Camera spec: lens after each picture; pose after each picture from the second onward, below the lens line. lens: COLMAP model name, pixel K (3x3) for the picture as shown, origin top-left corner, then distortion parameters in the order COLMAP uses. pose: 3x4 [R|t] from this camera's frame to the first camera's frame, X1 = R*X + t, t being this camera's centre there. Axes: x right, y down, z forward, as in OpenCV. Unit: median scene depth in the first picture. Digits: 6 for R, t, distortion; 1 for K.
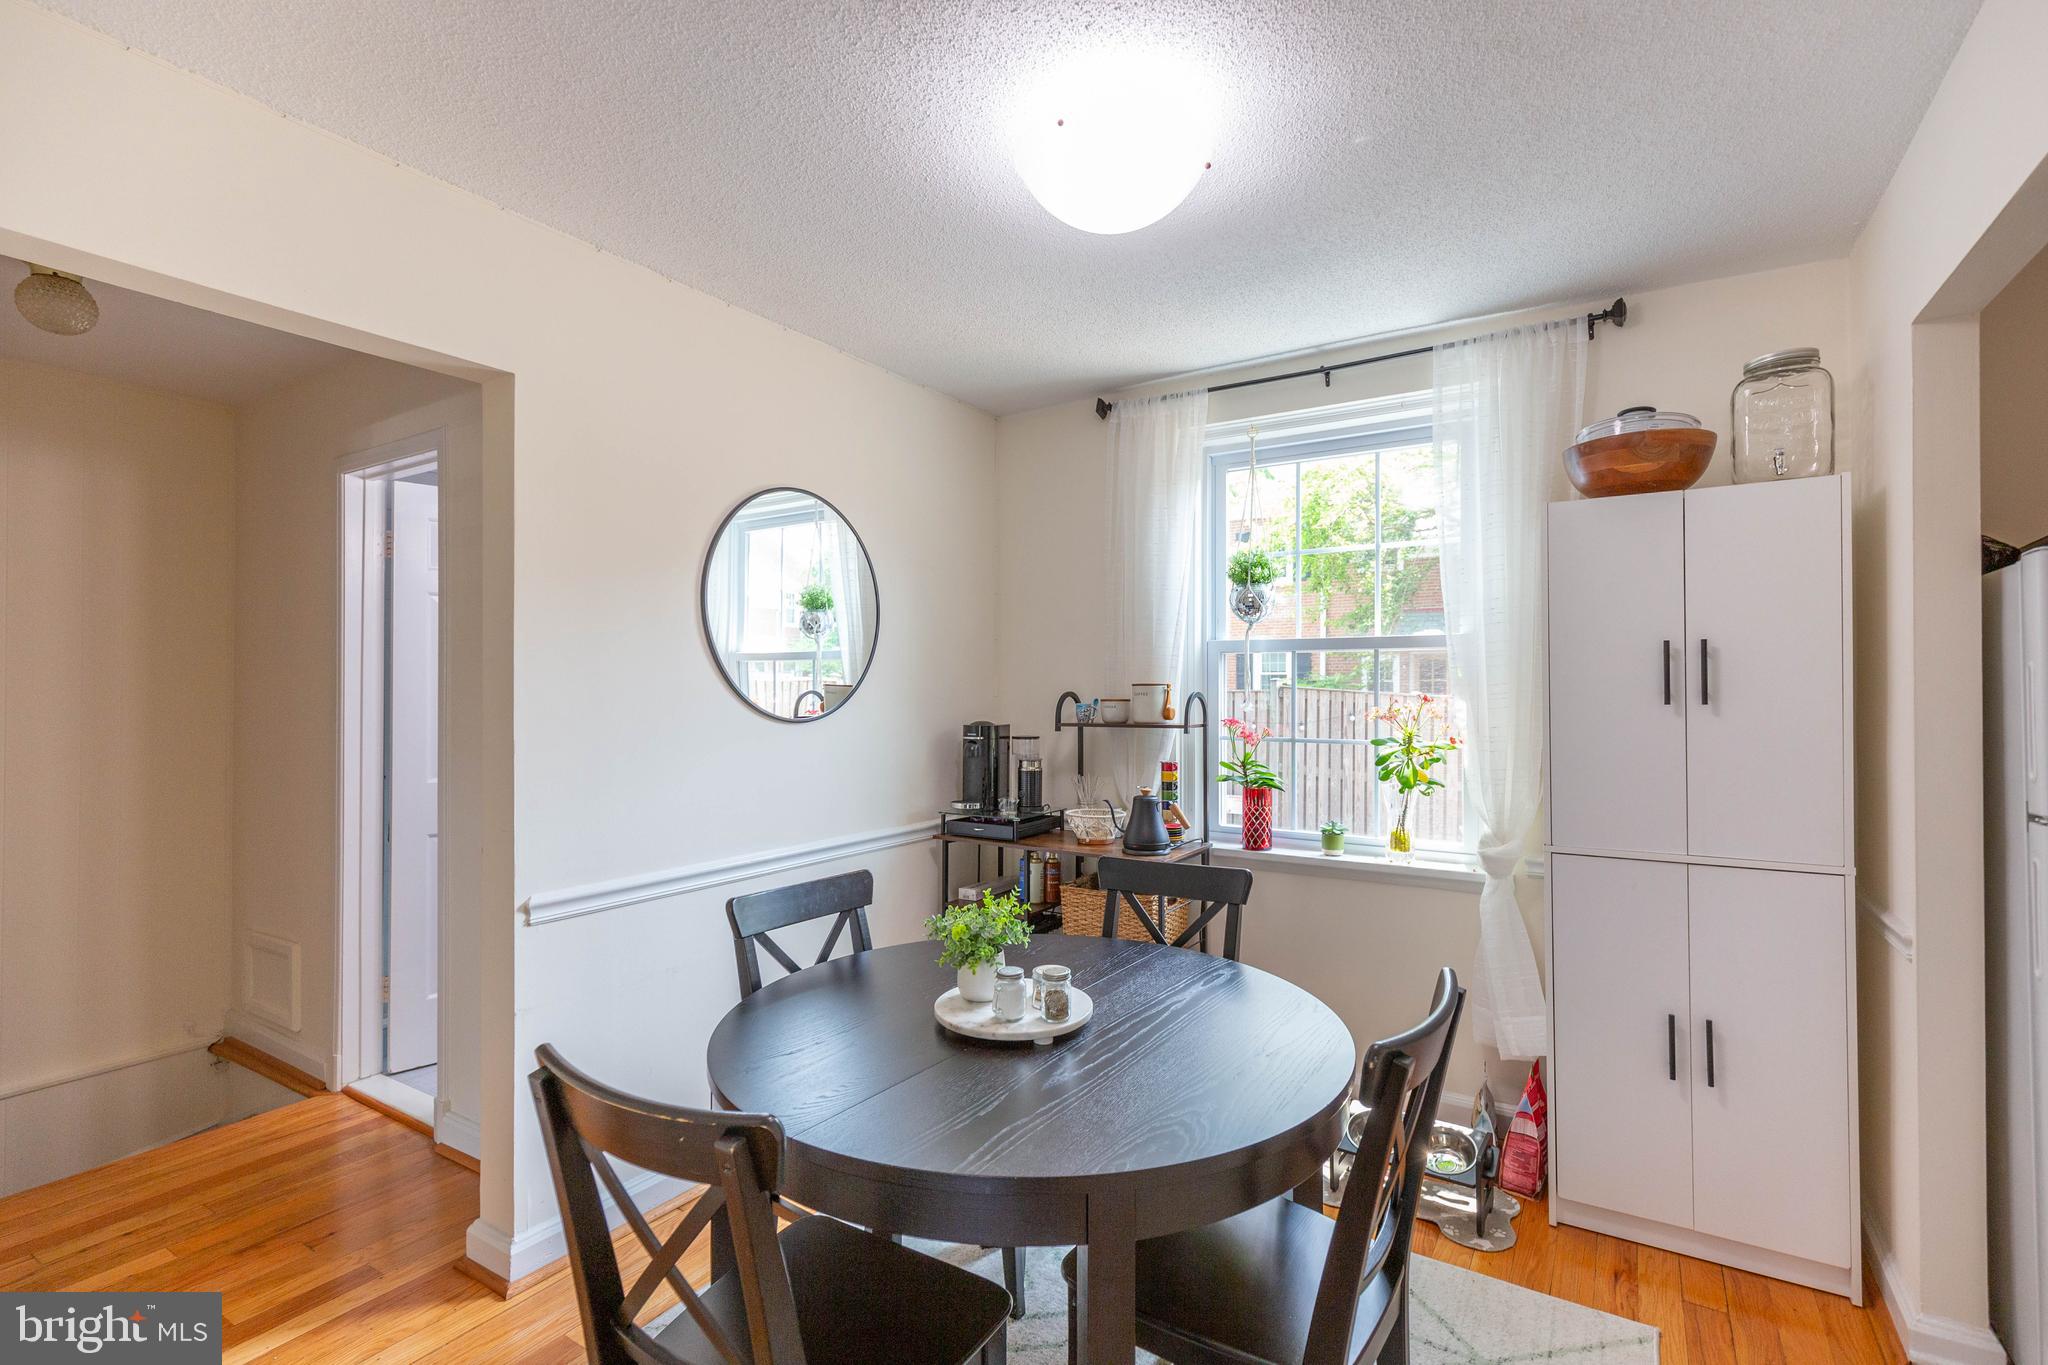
lens RADIAL K [[941.5, 0, 1019.1], [0, 941.5, 691.1], [0, 0, 1]] dist [0.010168, -0.004047]
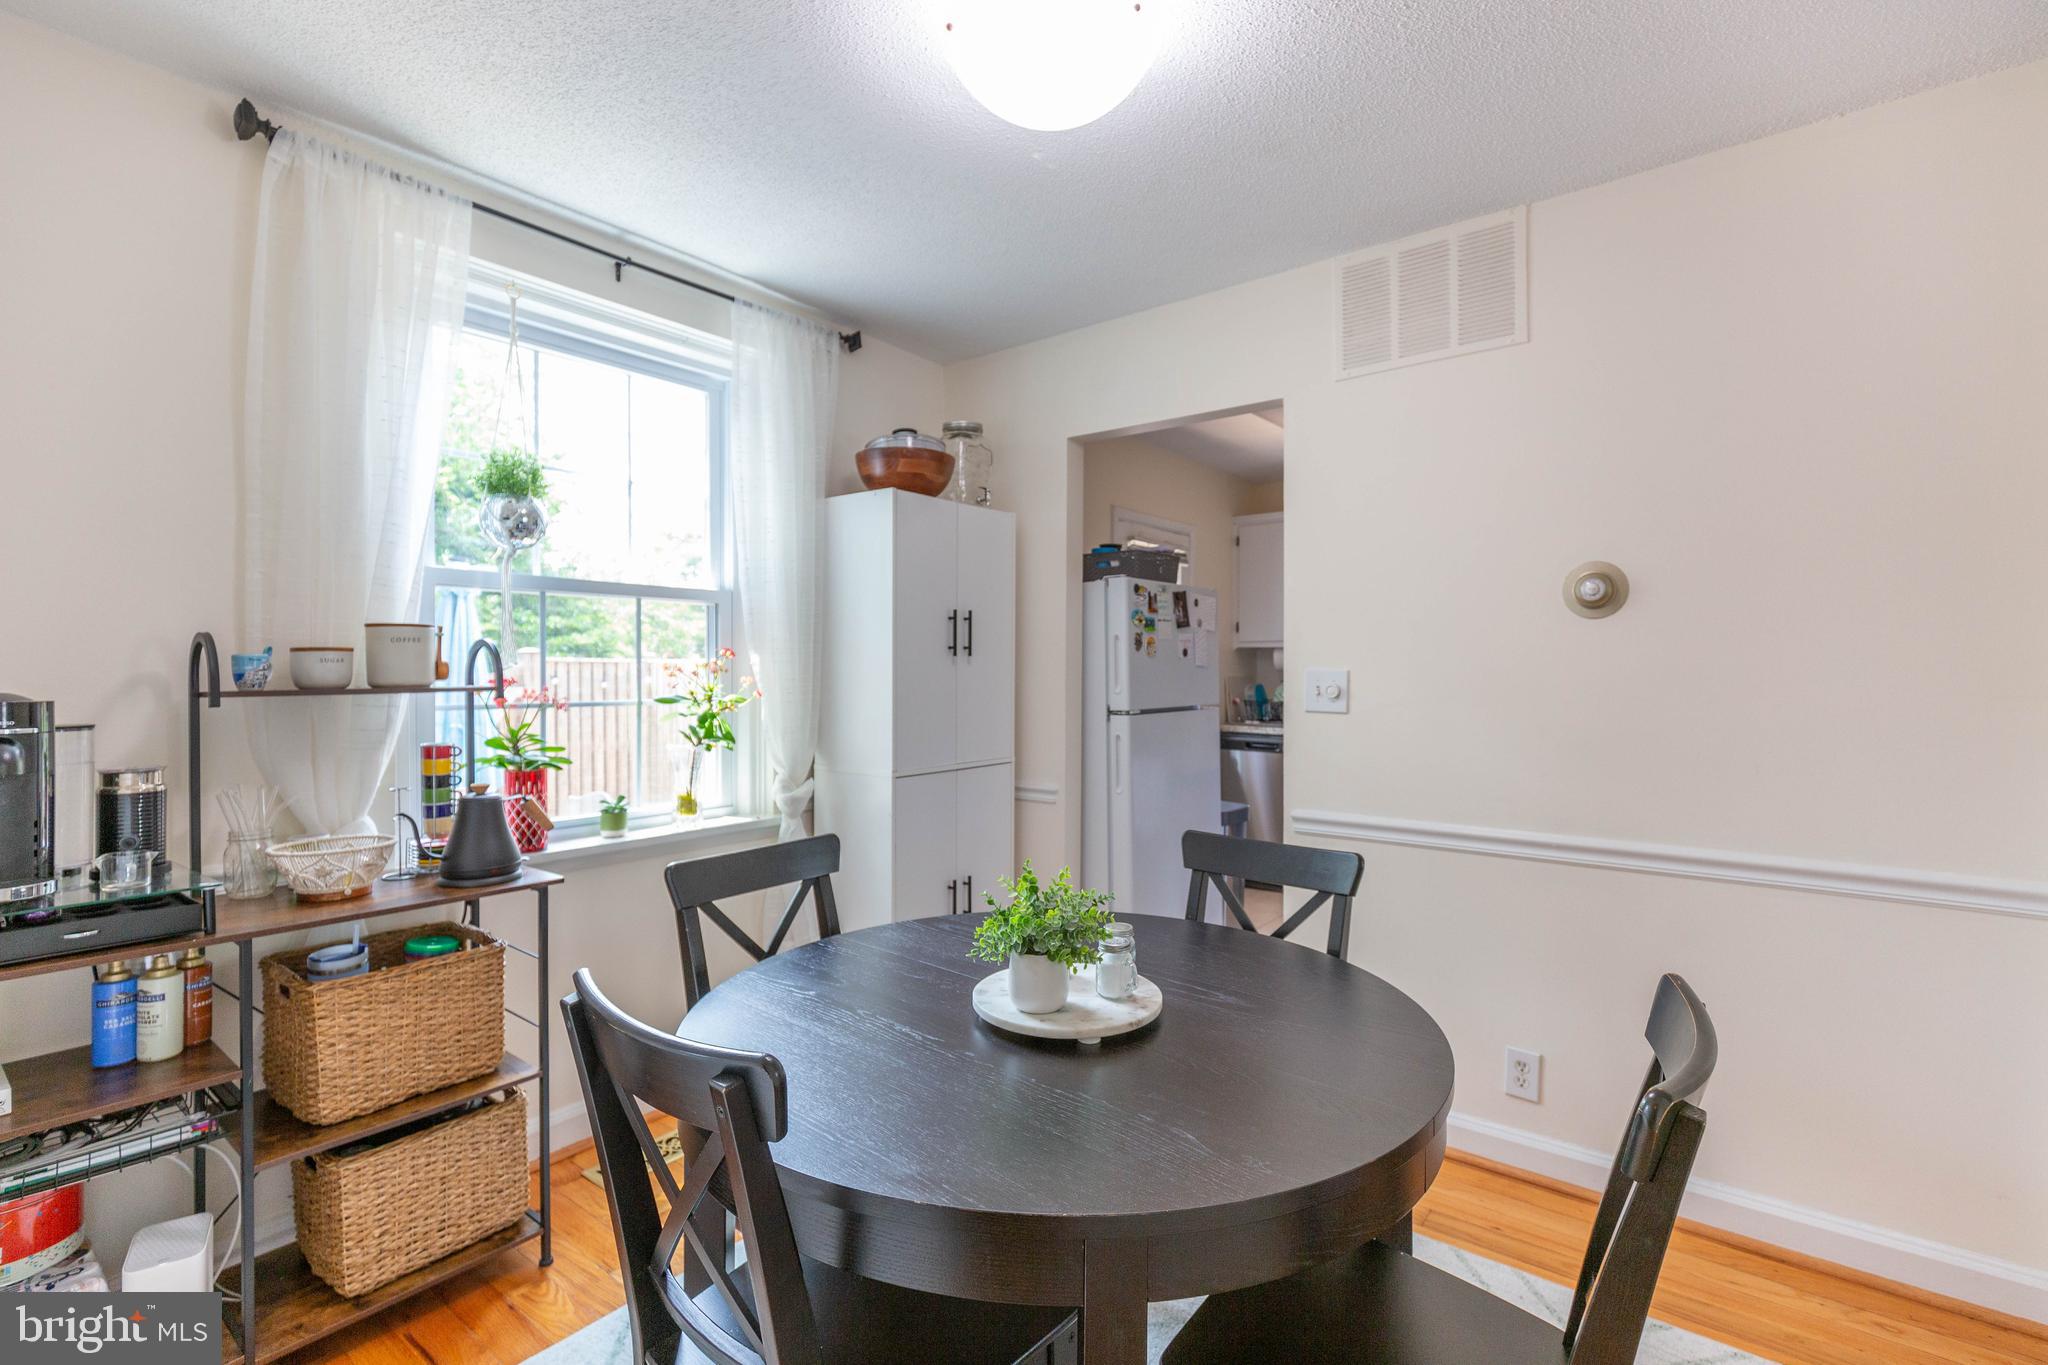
lens RADIAL K [[941.5, 0, 1026.0], [0, 941.5, 680.7], [0, 0, 1]] dist [0.010168, -0.004047]
pose [[0.080160, -0.008526, 0.996746, -0.470607], [0.005263, 0.999953, 0.008130, 0.027877], [-0.996768, 0.004594, 0.080202, 0.547333]]
